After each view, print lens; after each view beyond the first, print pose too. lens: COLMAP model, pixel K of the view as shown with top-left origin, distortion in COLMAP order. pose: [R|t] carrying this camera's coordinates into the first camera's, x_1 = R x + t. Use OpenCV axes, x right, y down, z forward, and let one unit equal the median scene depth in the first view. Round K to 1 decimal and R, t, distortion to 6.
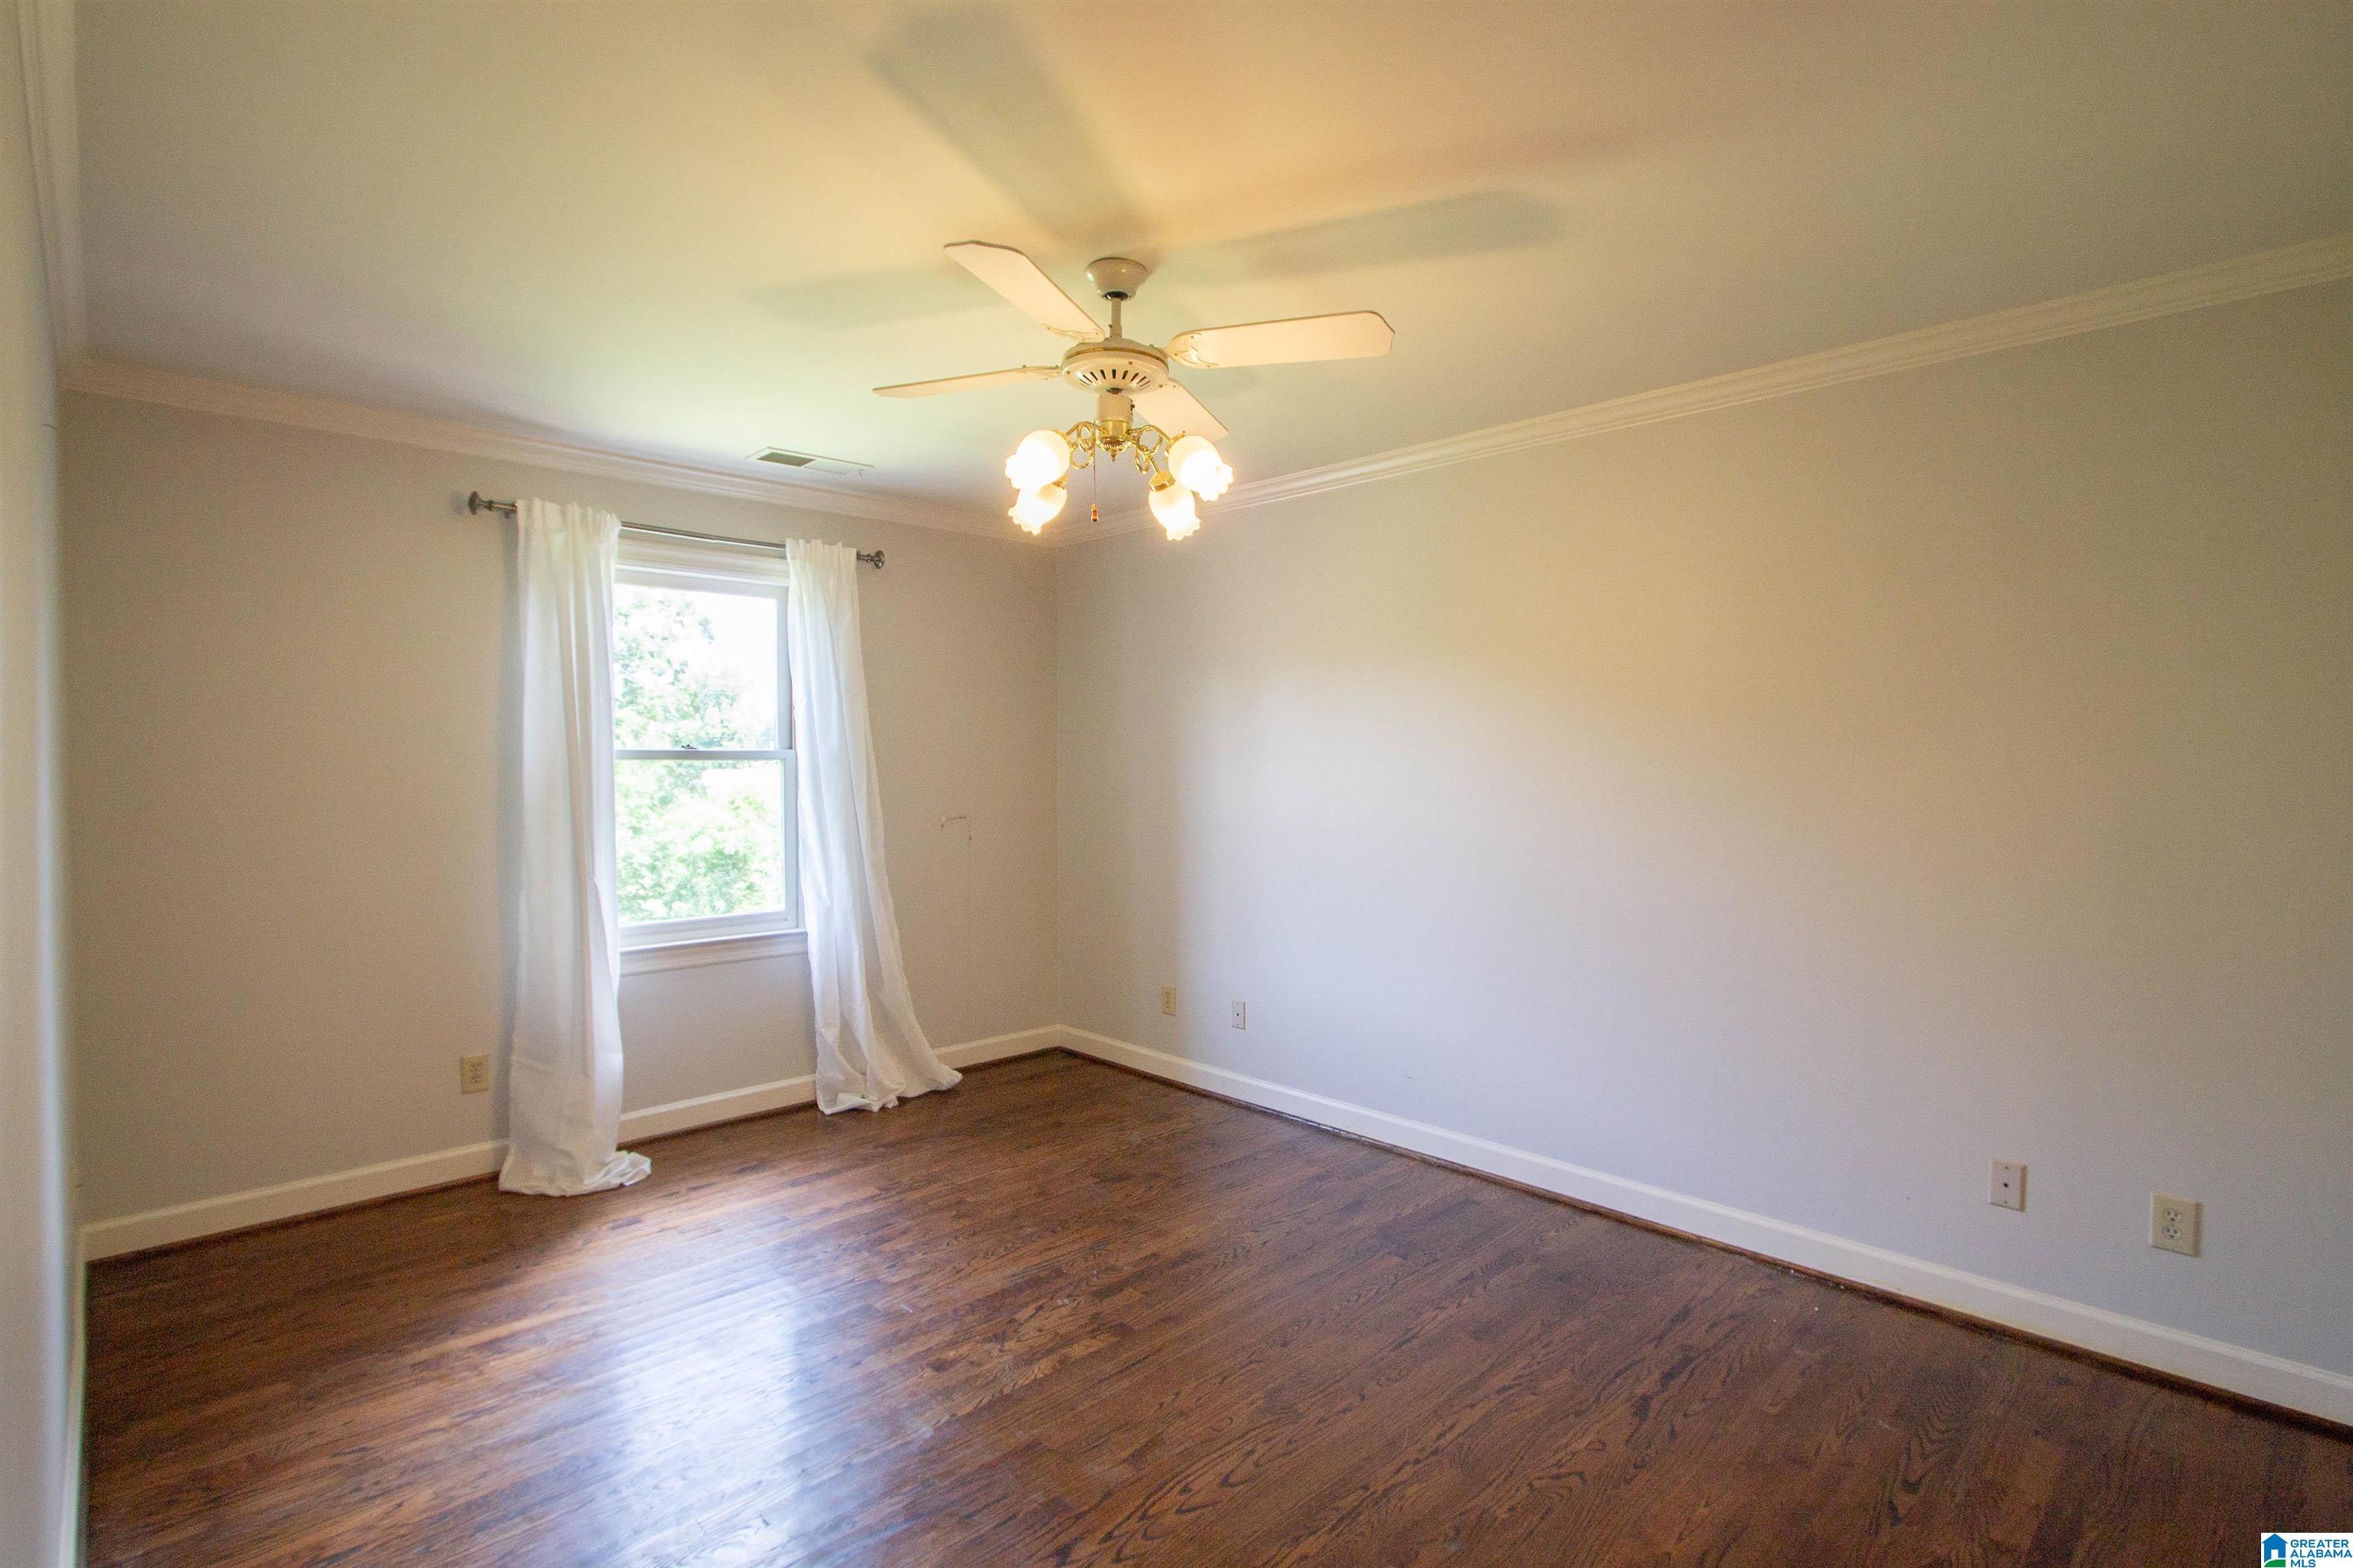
lens RADIAL K [[1114.3, 0, 1165.5], [0, 1114.3, 778.7], [0, 0, 1]] dist [-0.019176, 0.000327]
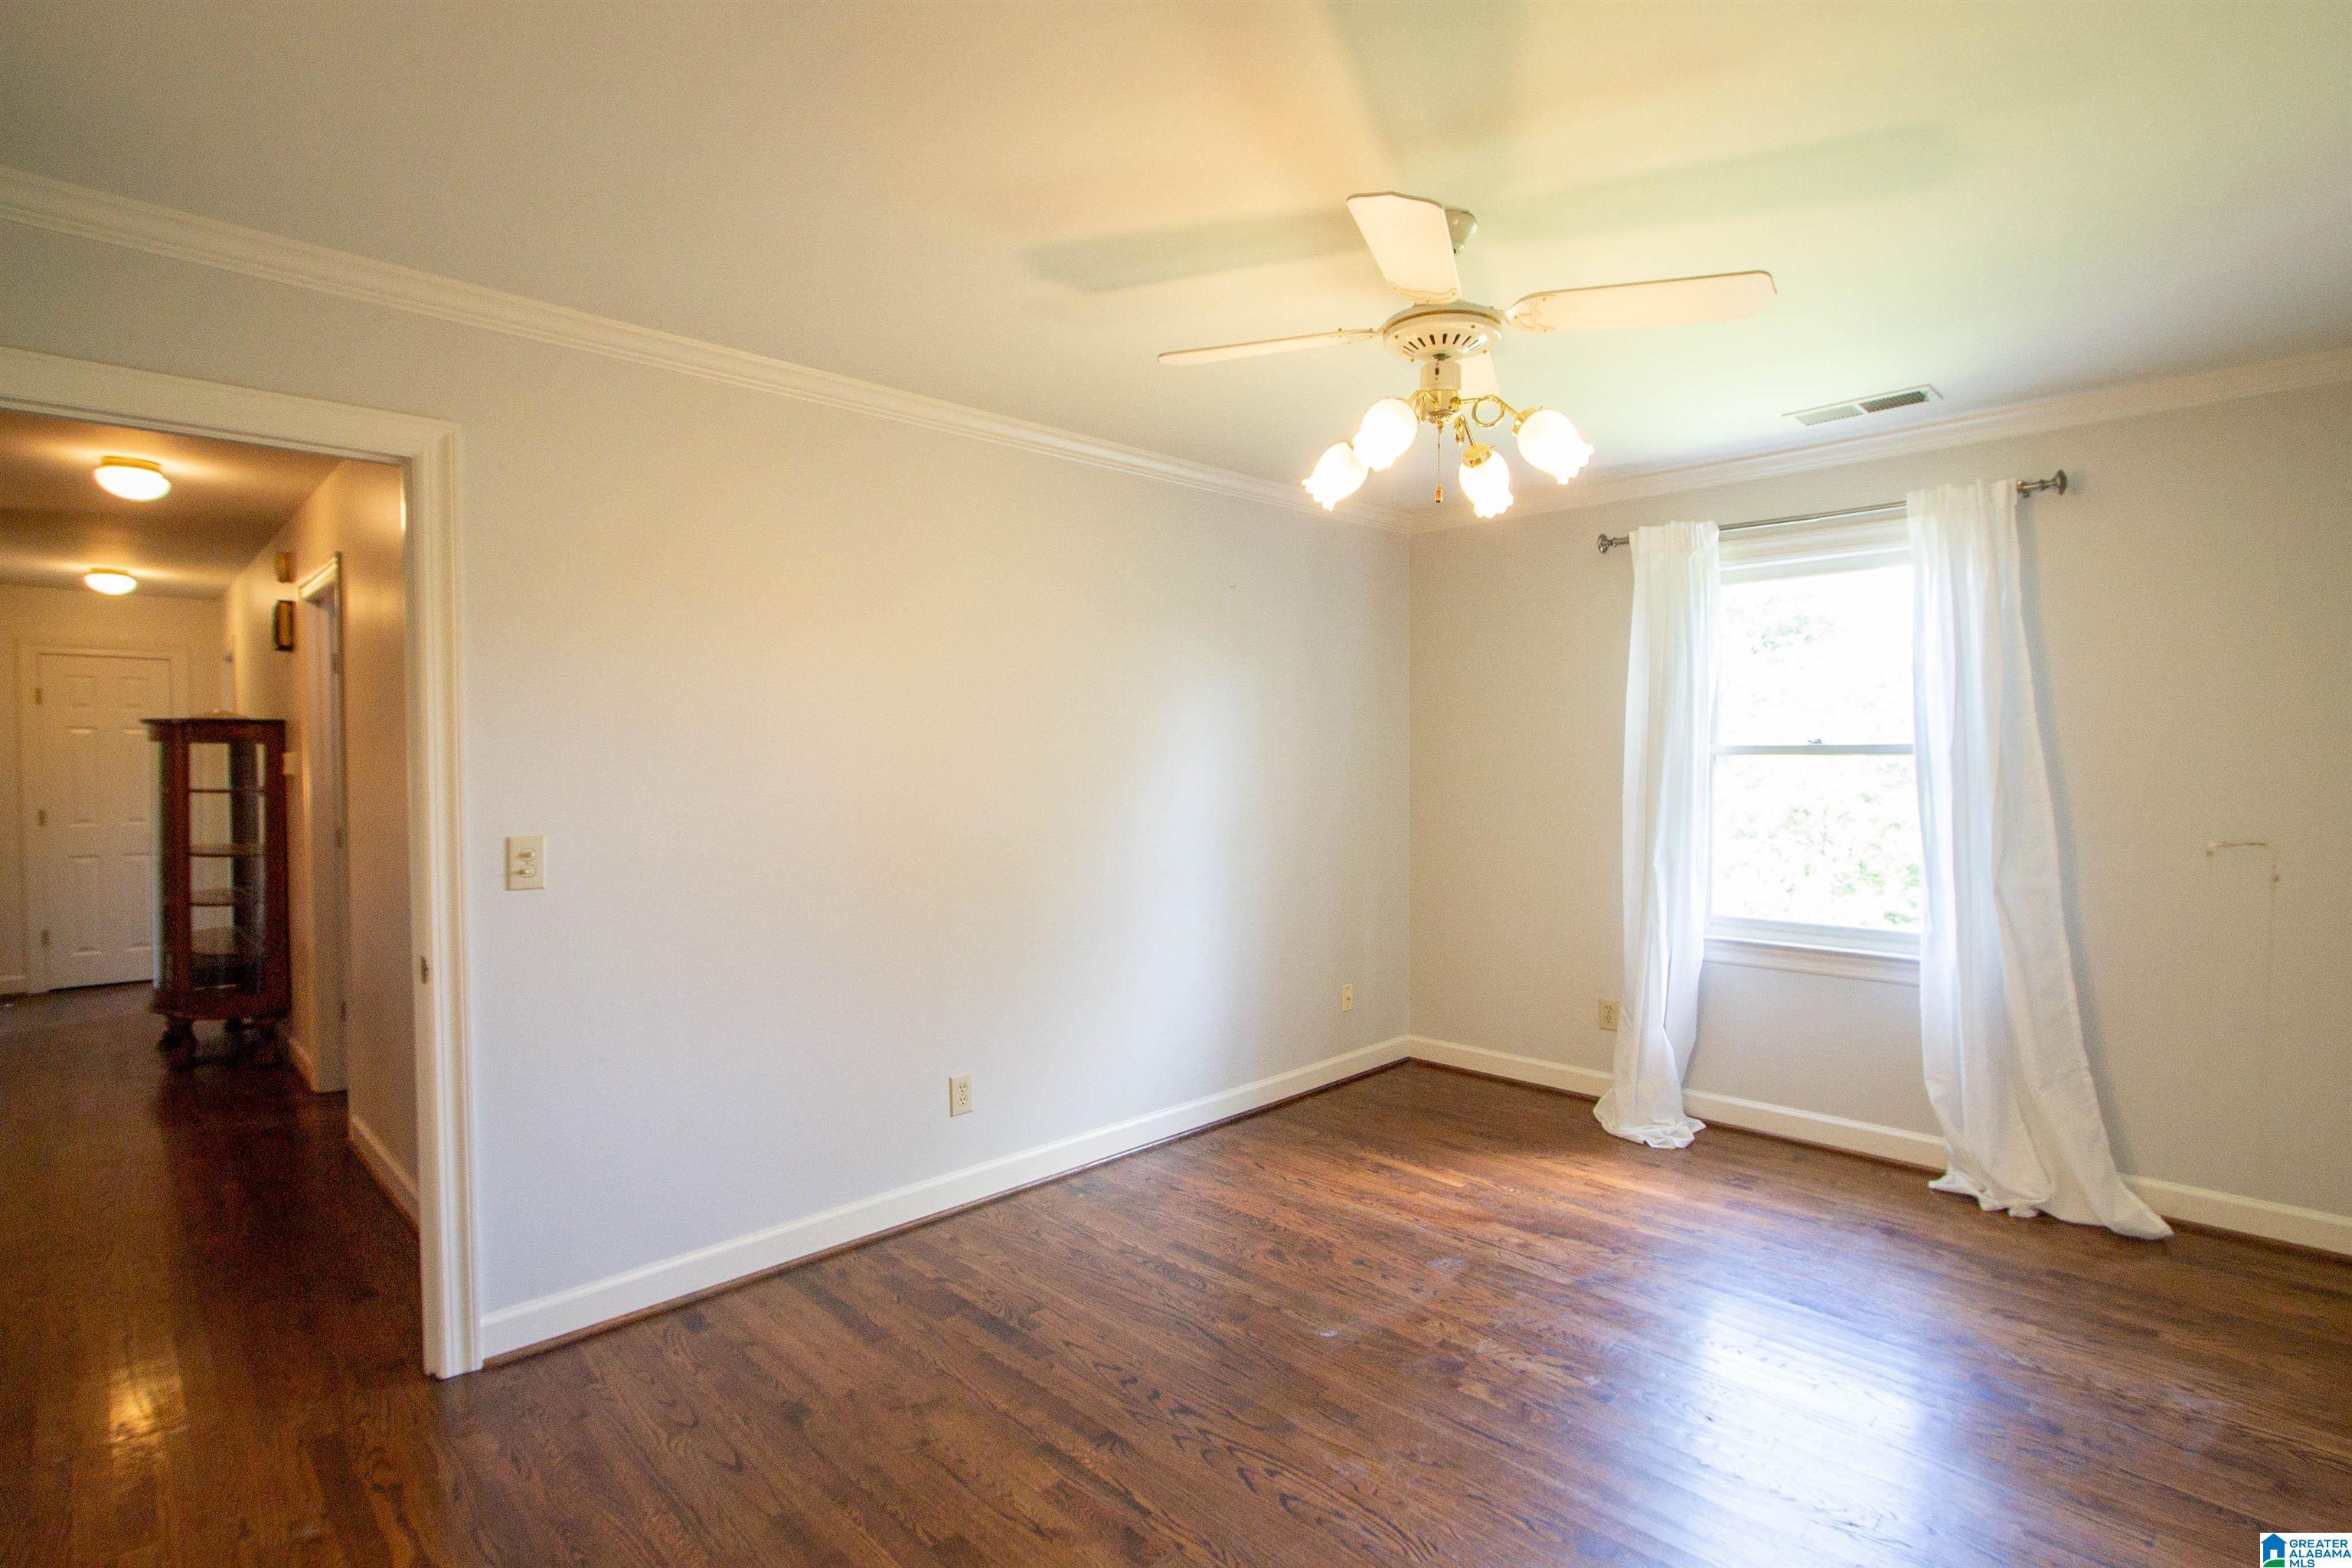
lens RADIAL K [[1113.8, 0, 1175.6], [0, 1113.8, 779.3], [0, 0, 1]] dist [-0.019176, 0.000327]
pose [[0.021650, 0.018181, -0.999600, 0.584730], [-0.014966, 0.999728, 0.017860, -0.005308], [0.999654, 0.014573, 0.021916, 0.505605]]
